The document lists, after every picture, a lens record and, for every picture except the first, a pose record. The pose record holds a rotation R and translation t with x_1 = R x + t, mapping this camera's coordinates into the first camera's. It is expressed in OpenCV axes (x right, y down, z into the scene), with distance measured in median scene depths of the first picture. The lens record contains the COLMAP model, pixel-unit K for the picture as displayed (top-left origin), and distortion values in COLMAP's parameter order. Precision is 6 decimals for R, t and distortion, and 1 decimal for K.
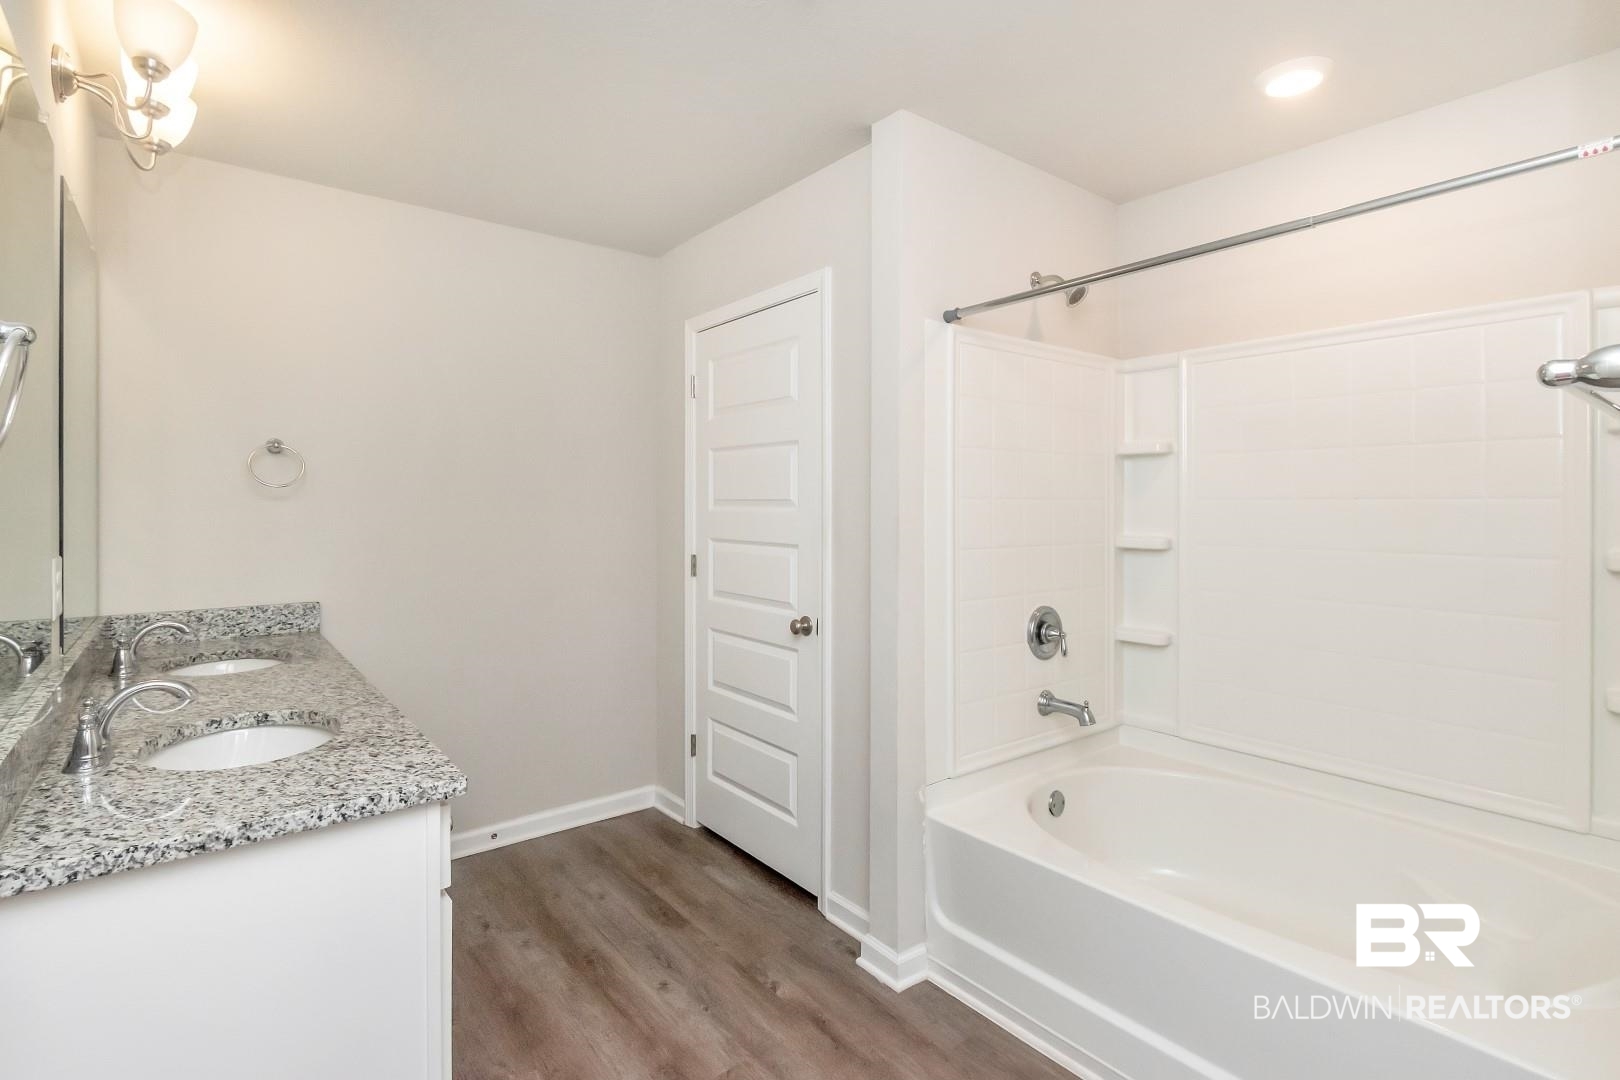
lens RADIAL K [[787.9, 0, 812.4], [0, 787.9, 500.1], [0, 0, 1]] dist [-0.000774, -0.000152]
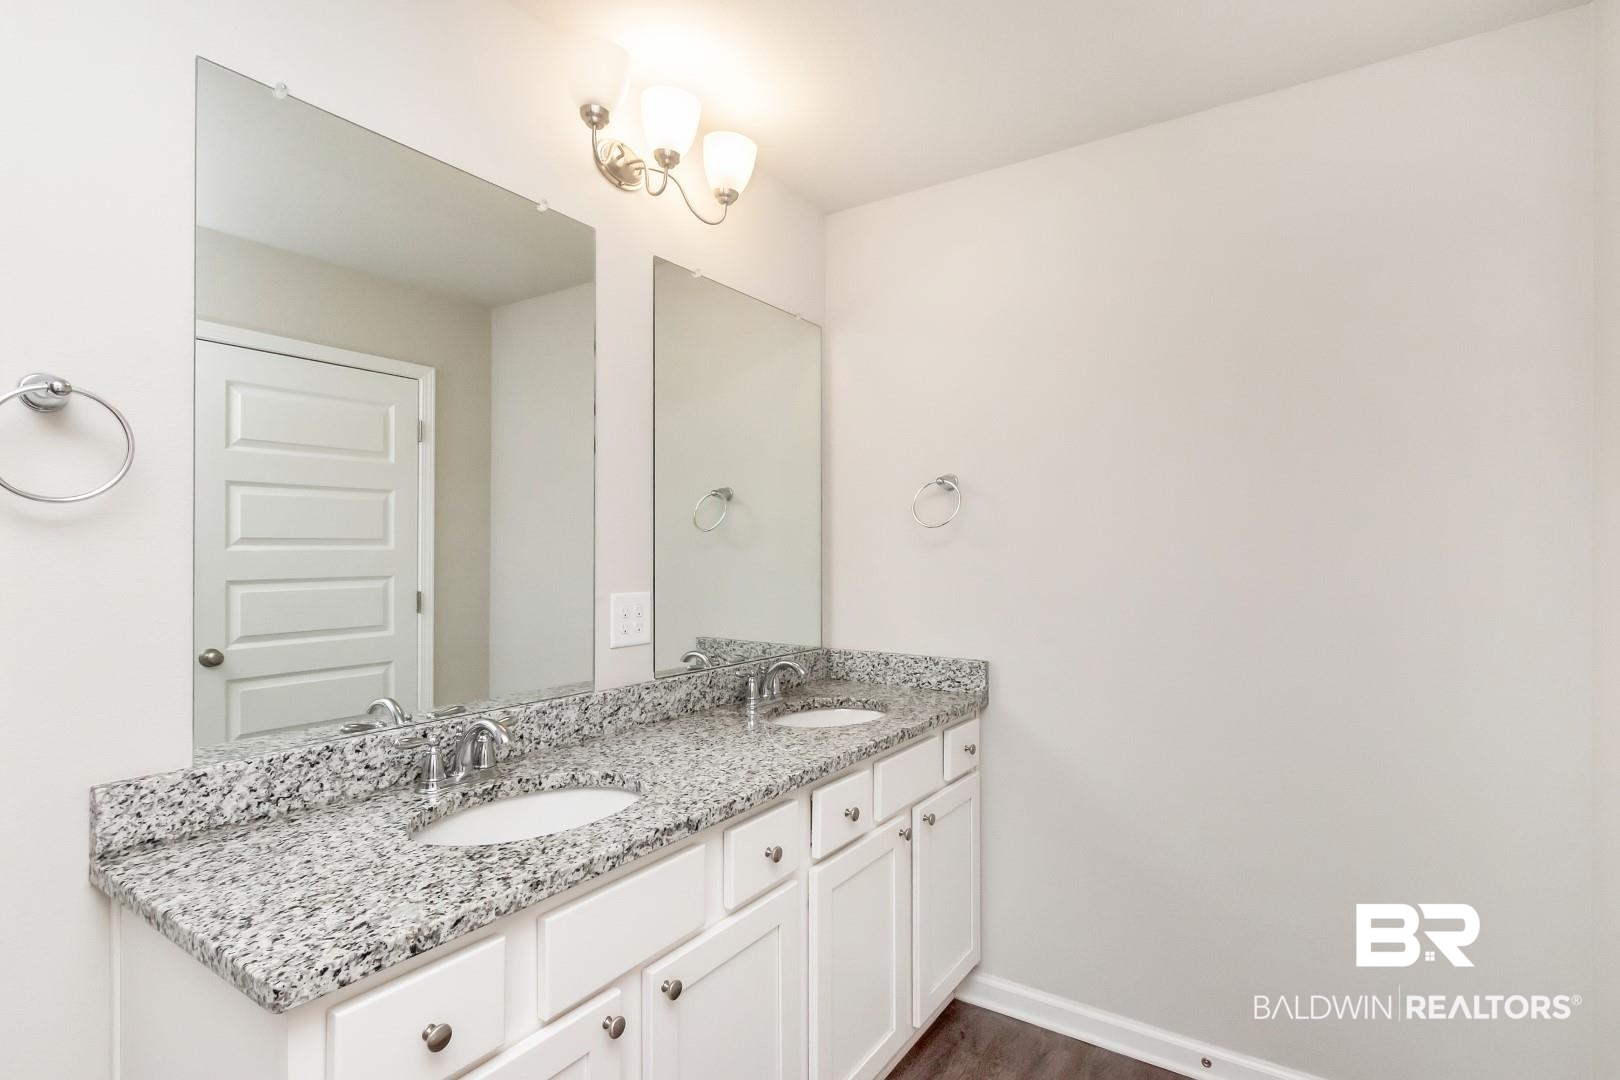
lens RADIAL K [[792.9, 0, 810.0], [0, 792.9, 540.0], [0, 0, 1]] dist [-0.001819, -0.000472]
pose [[0.319894, -0.009199, -0.947409, 0.143743], [0.000275, 0.999954, -0.009617, 0.007290], [0.947453, 0.002816, 0.319882, 0.629434]]
